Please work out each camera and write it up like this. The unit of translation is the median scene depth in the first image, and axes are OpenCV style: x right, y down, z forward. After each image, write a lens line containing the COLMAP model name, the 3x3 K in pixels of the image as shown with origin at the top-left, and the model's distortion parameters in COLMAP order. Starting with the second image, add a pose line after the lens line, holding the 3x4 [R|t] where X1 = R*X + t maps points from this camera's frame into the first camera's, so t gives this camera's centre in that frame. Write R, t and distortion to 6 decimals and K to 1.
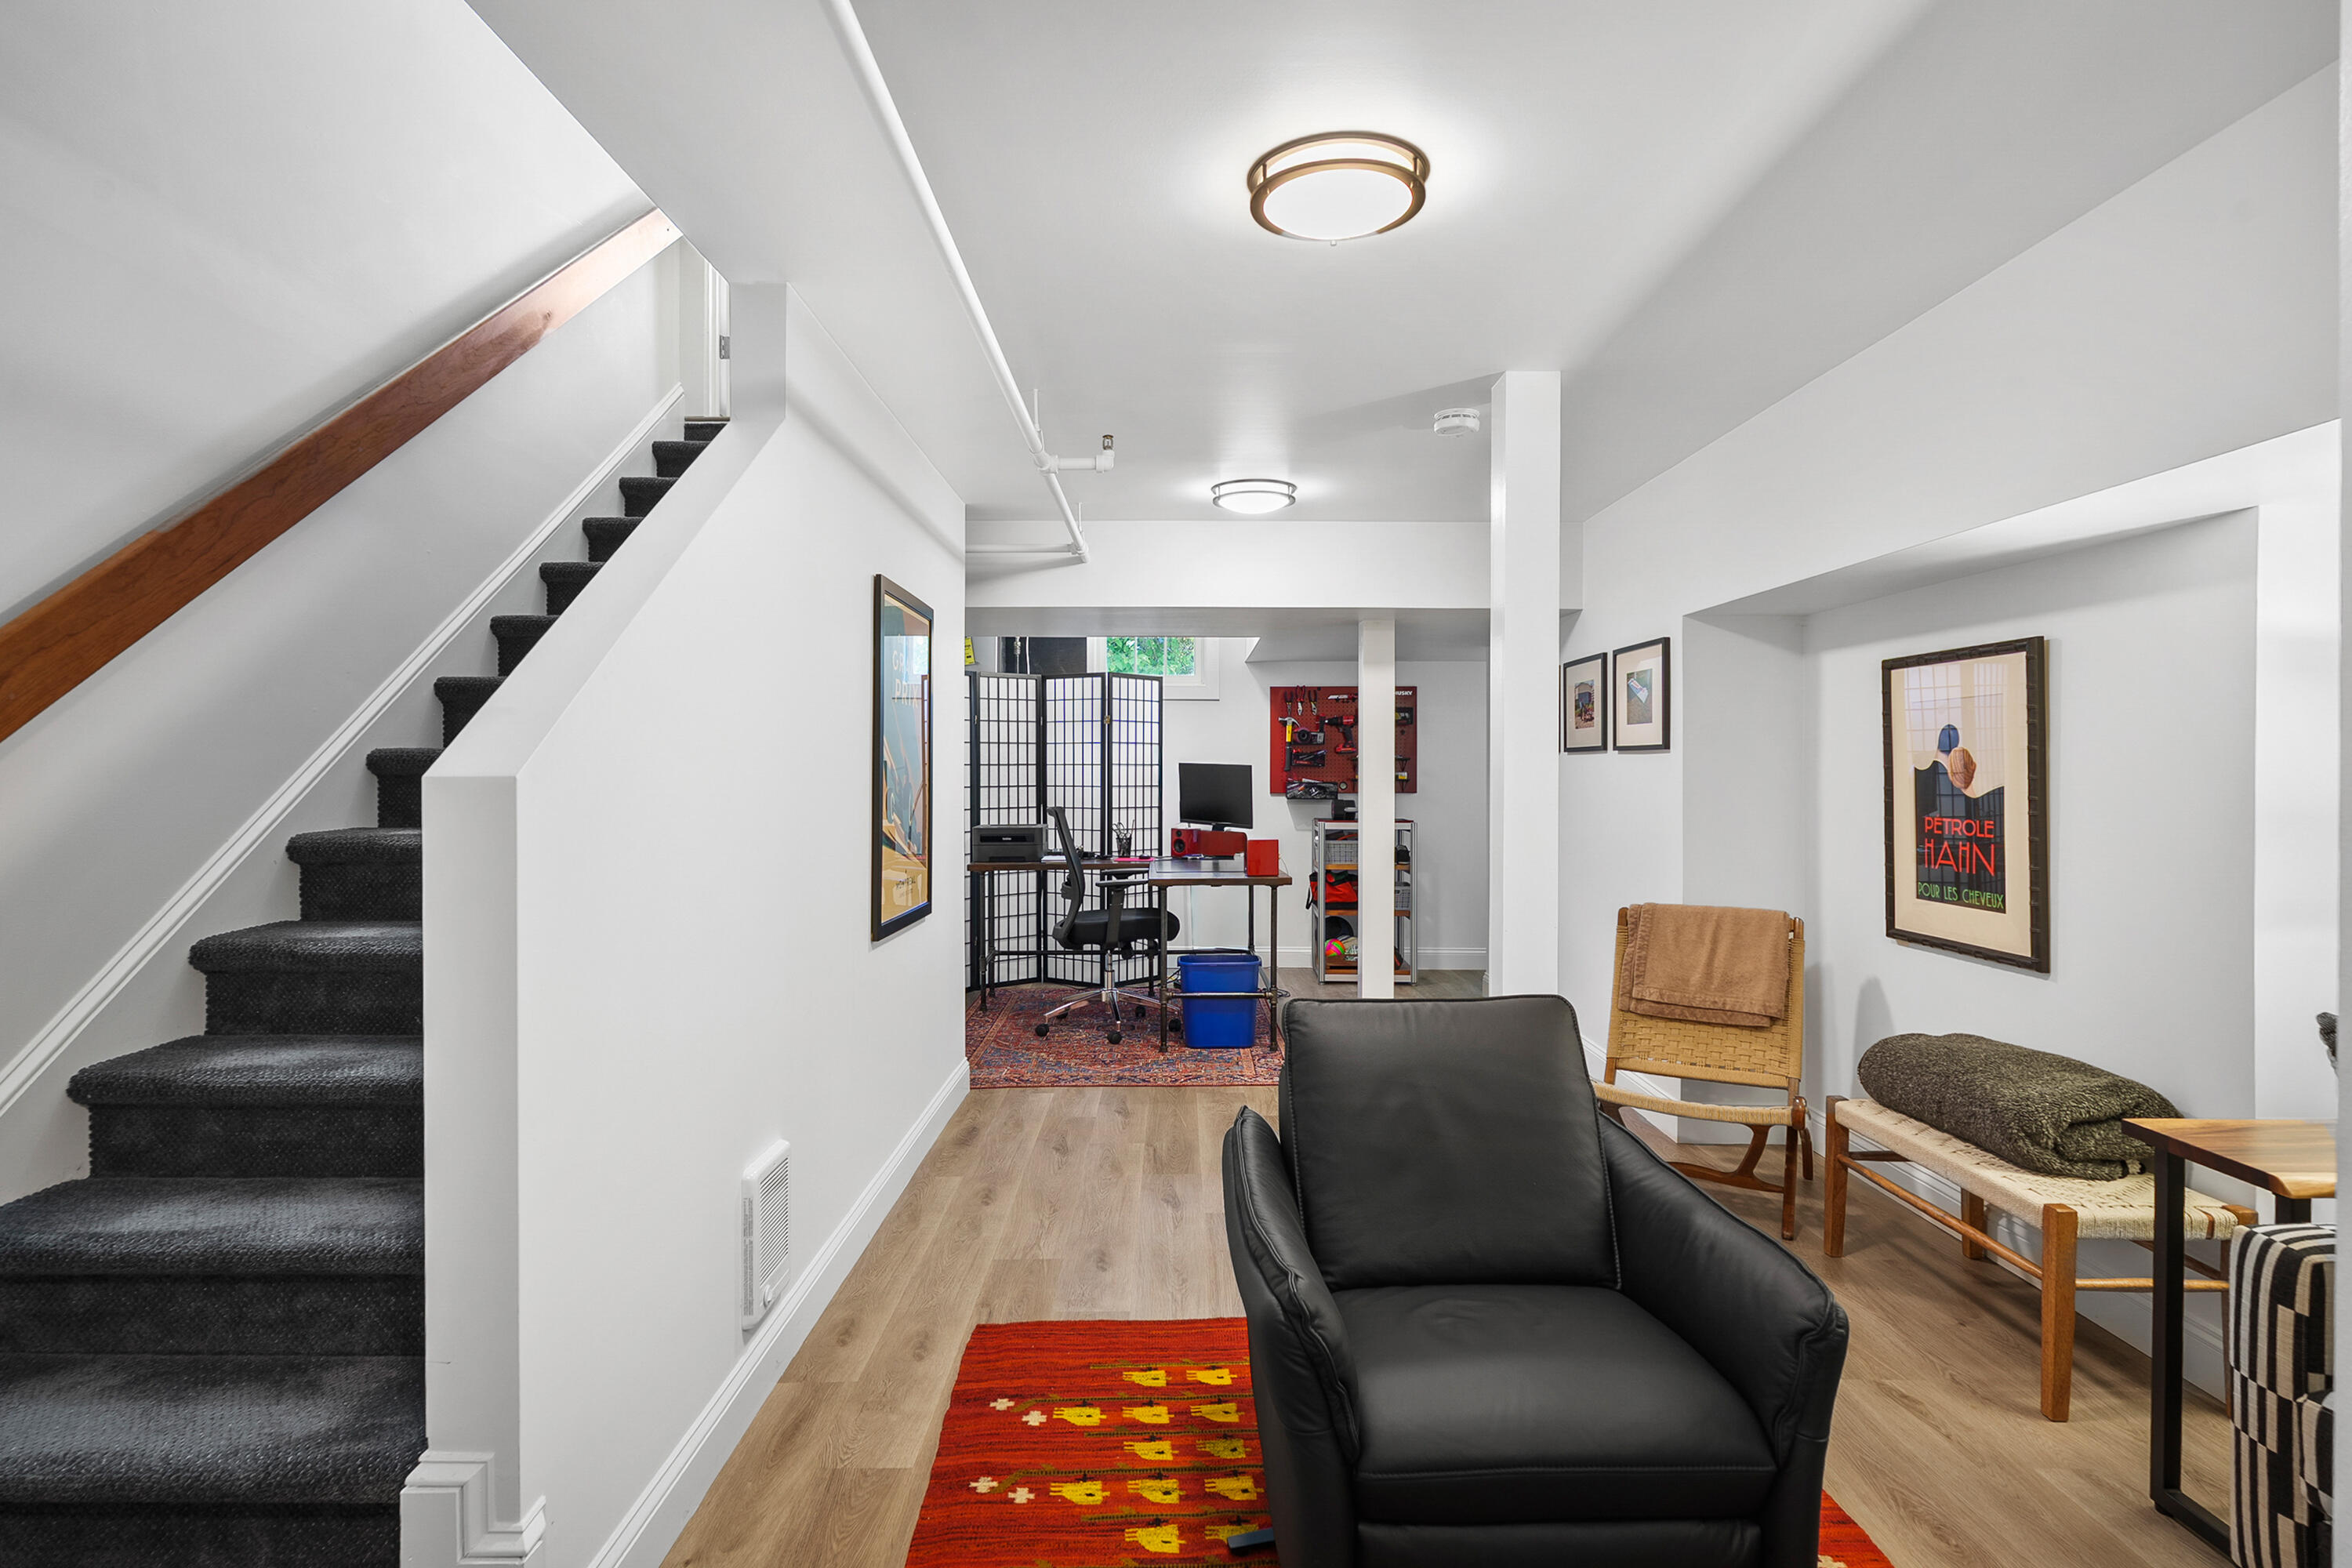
lens RADIAL K [[1279.9, 0, 1179.2], [0, 1279.9, 778.6], [0, 0, 1]] dist [0.006284, -0.000212]
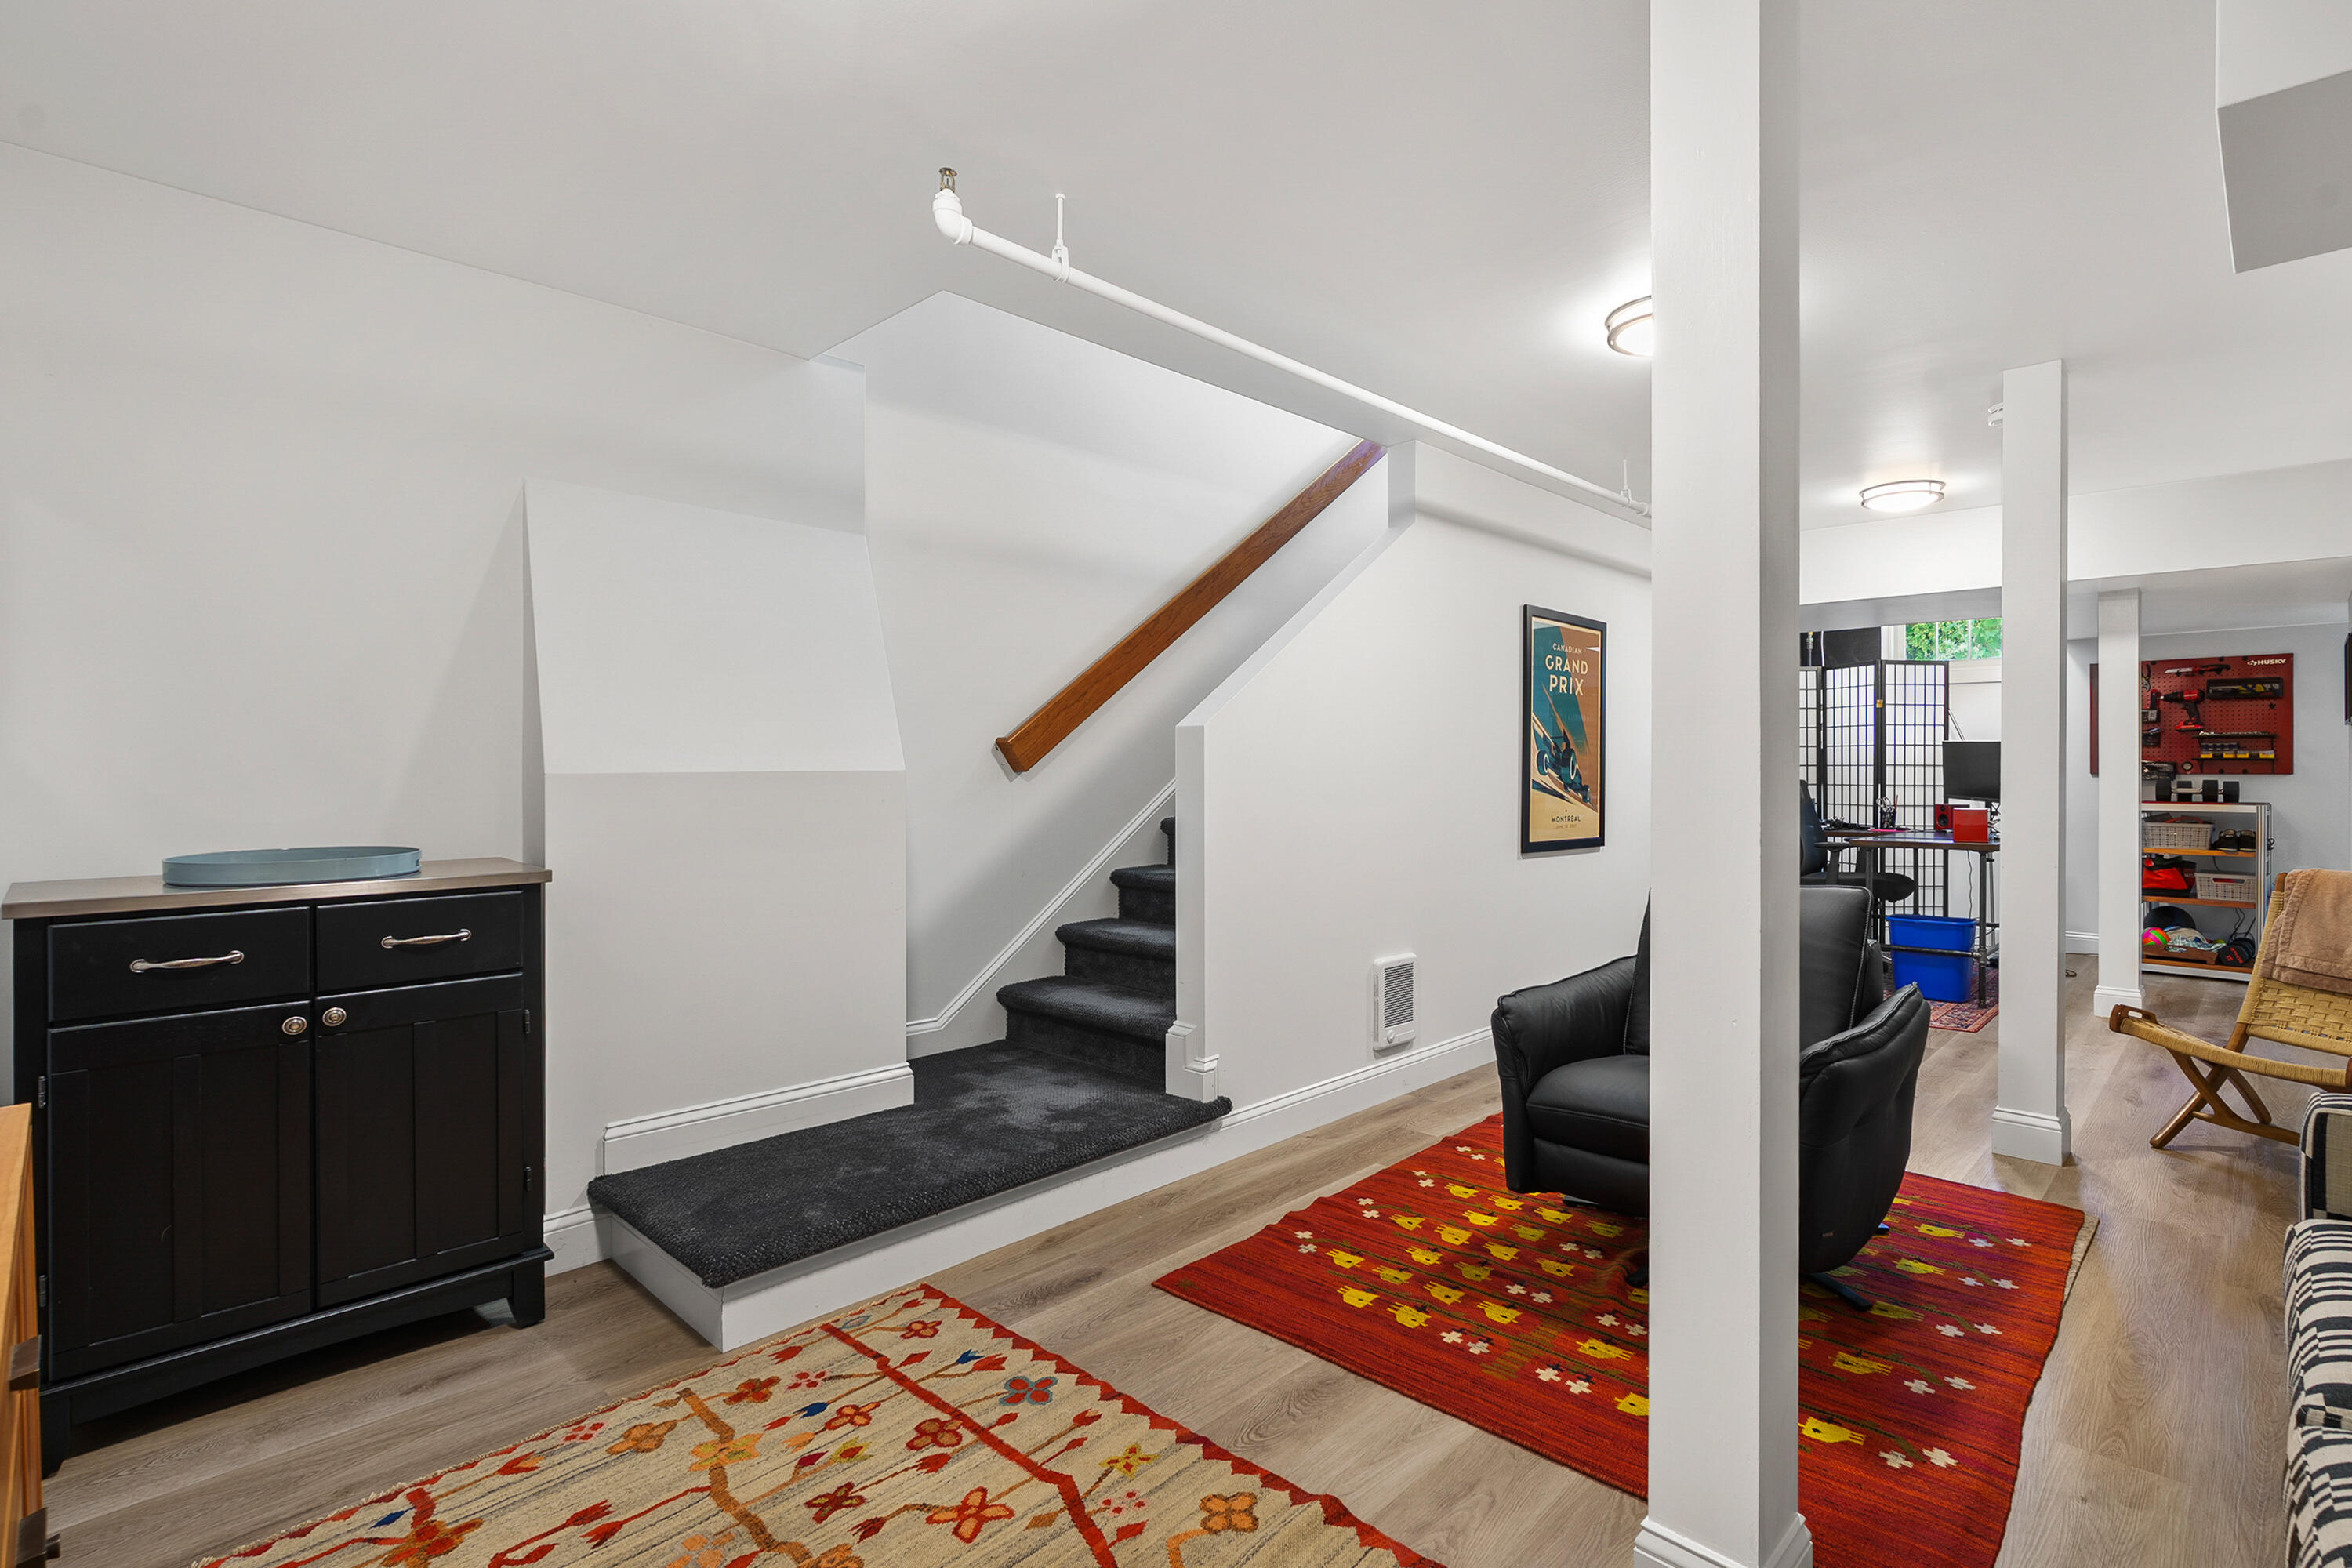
lens RADIAL K [[1120.1, 0, 1180.3], [0, 1120.1, 775.2], [0, 0, 1]] dist [0.001175, 0.000430]
pose [[0.709856, 0.010566, -0.704268, 0.309528], [-0.011013, 0.999932, 0.003902, 0.028657], [0.704261, 0.004986, 0.709924, -0.156953]]
